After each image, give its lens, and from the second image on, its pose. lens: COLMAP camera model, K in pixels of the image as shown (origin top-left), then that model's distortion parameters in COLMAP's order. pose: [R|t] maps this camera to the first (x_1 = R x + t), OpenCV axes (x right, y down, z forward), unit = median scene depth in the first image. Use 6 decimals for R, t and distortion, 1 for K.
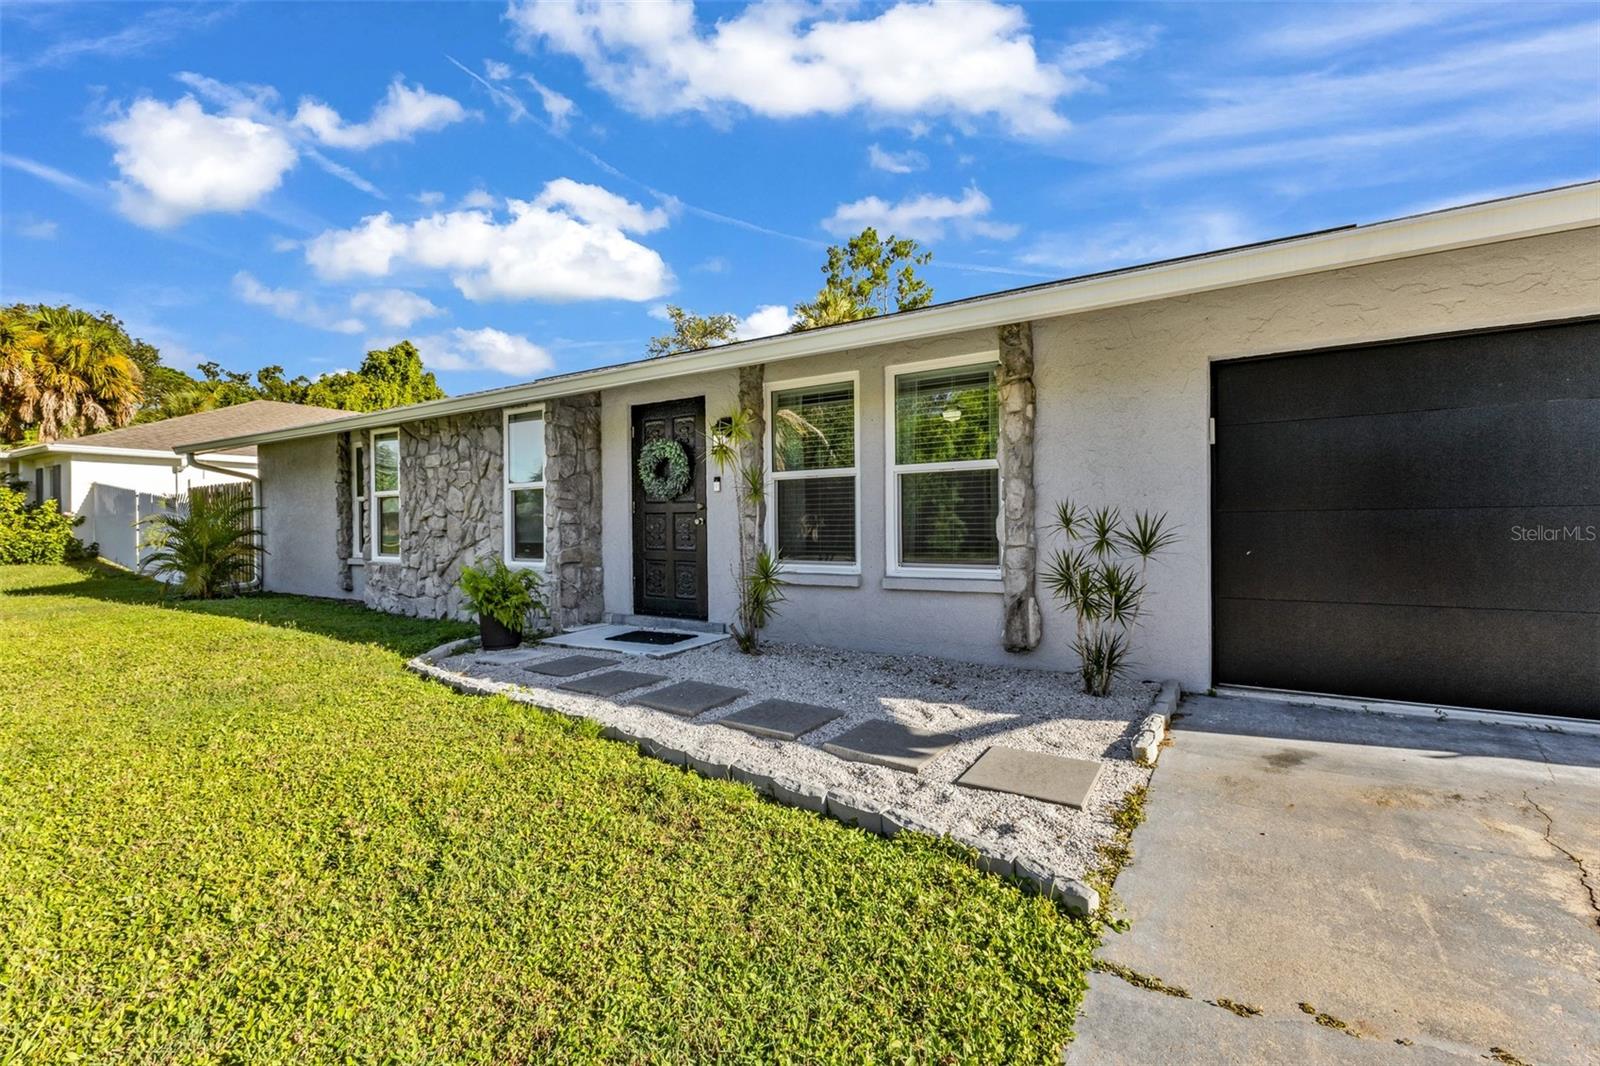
lens RADIAL K [[685.5, 0, 793.7], [0, 685.5, 522.9], [0, 0, 1]] dist [-0.001078, 0.000103]
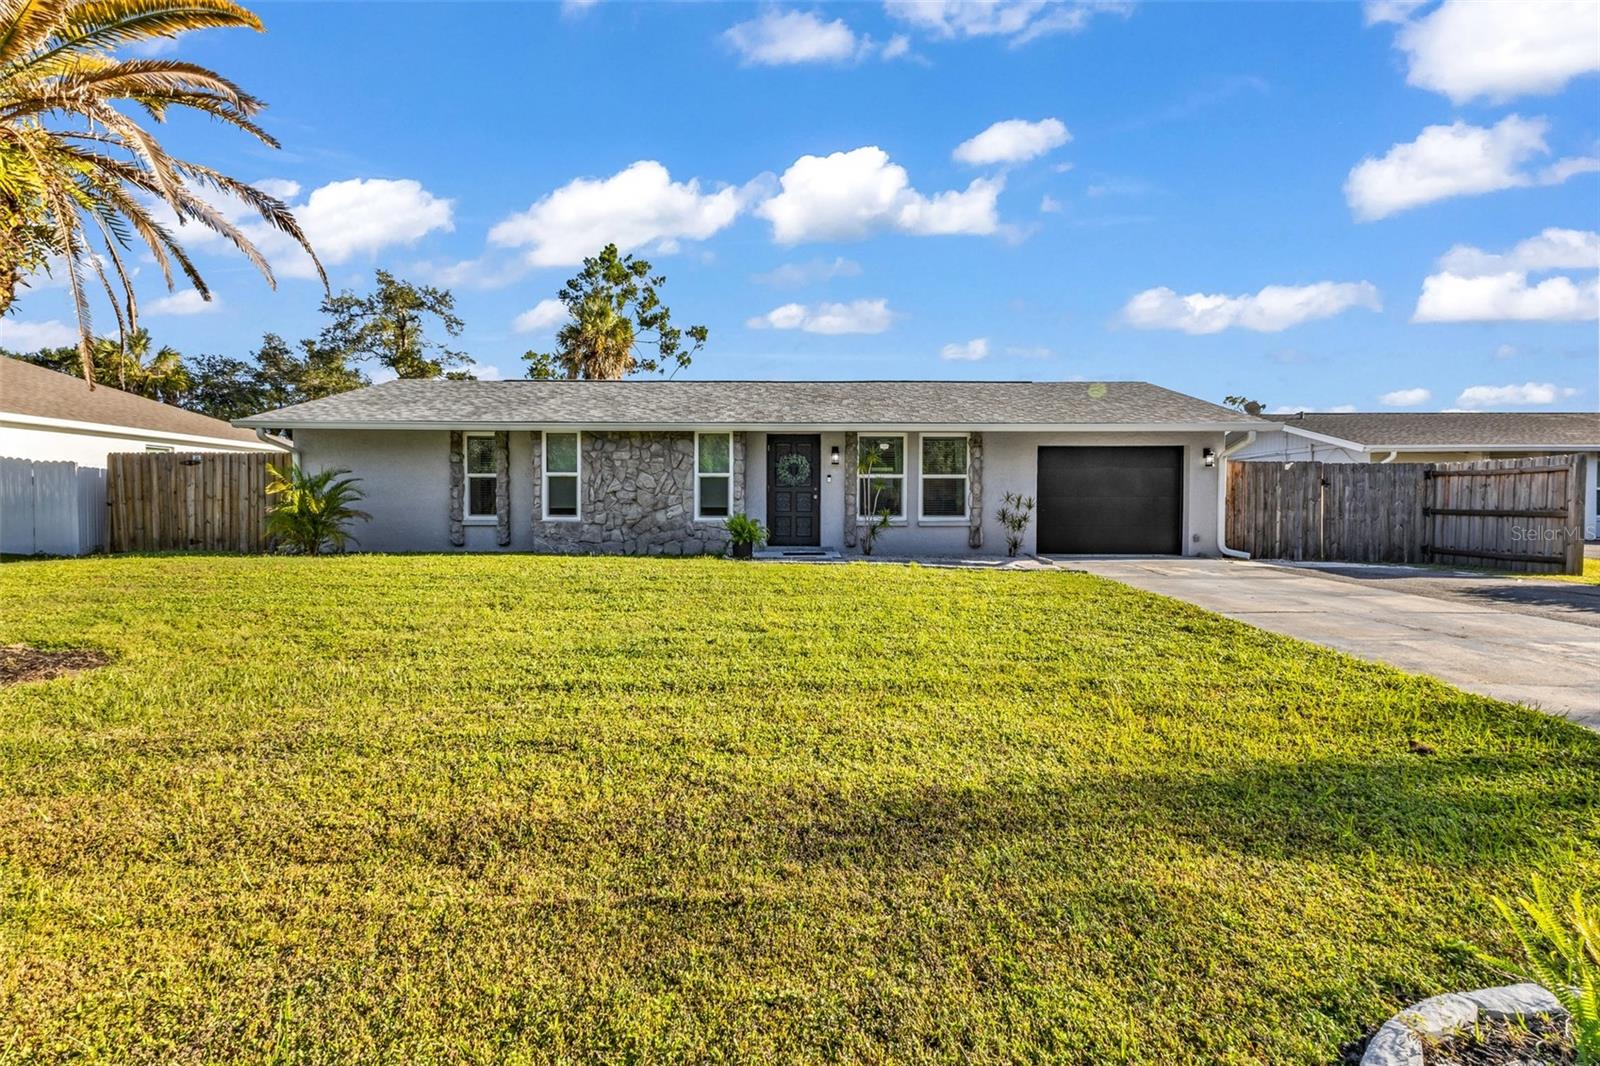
lens RADIAL K [[685.5, 0, 793.7], [0, 685.5, 522.9], [0, 0, 1]] dist [-0.001078, 0.000103]
pose [[0.878894, 0.011878, 0.476870, -1.024026], [-0.012708, 0.999918, -0.001485, 0.068892], [-0.476848, -0.004755, 0.878973, -0.641901]]
